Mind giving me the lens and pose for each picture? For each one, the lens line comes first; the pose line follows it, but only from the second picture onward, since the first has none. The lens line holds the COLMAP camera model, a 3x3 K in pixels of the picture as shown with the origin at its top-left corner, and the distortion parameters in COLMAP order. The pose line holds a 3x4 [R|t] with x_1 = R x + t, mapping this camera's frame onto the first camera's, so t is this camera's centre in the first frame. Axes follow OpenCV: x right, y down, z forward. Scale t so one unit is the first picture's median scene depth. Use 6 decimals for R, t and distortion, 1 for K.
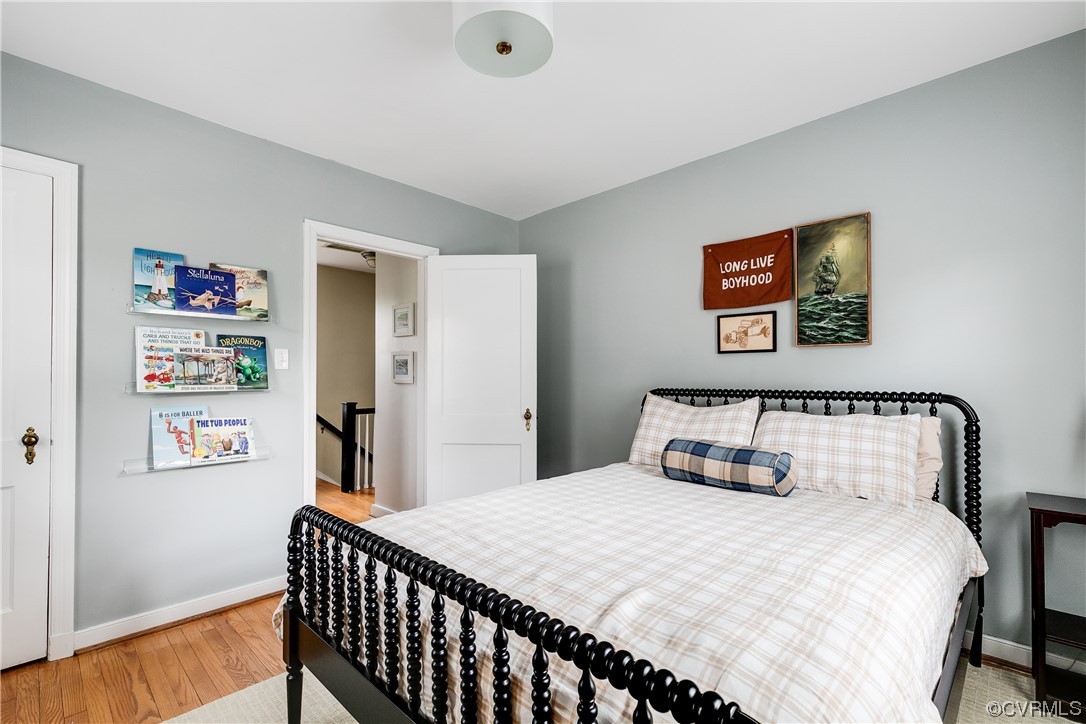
lens RADIAL K [[488.1, 0, 542.4], [0, 488.1, 367.4], [0, 0, 1]] dist [0.000609, -0.000116]
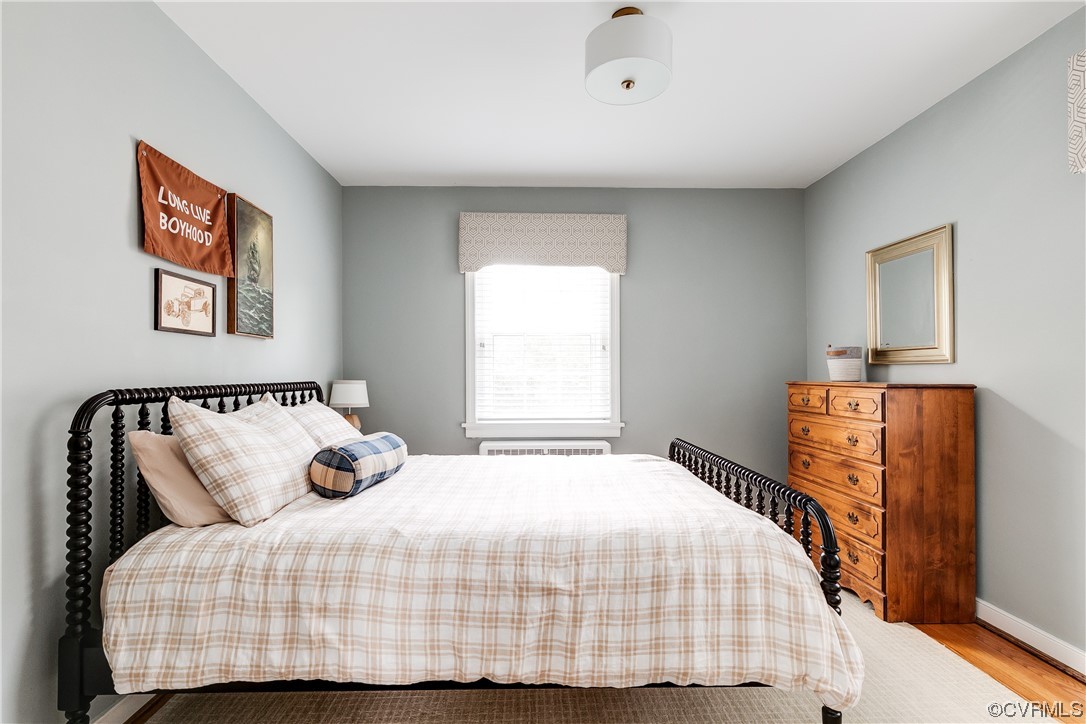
lens RADIAL K [[488.1, 0, 542.4], [0, 488.1, 367.4], [0, 0, 1]] dist [0.000609, -0.000116]
pose [[-0.704498, 0.012204, 0.709601, -0.443637], [-0.009773, 0.999591, -0.026894, 0.032989], [-0.709639, -0.025882, -0.704090, 1.149198]]
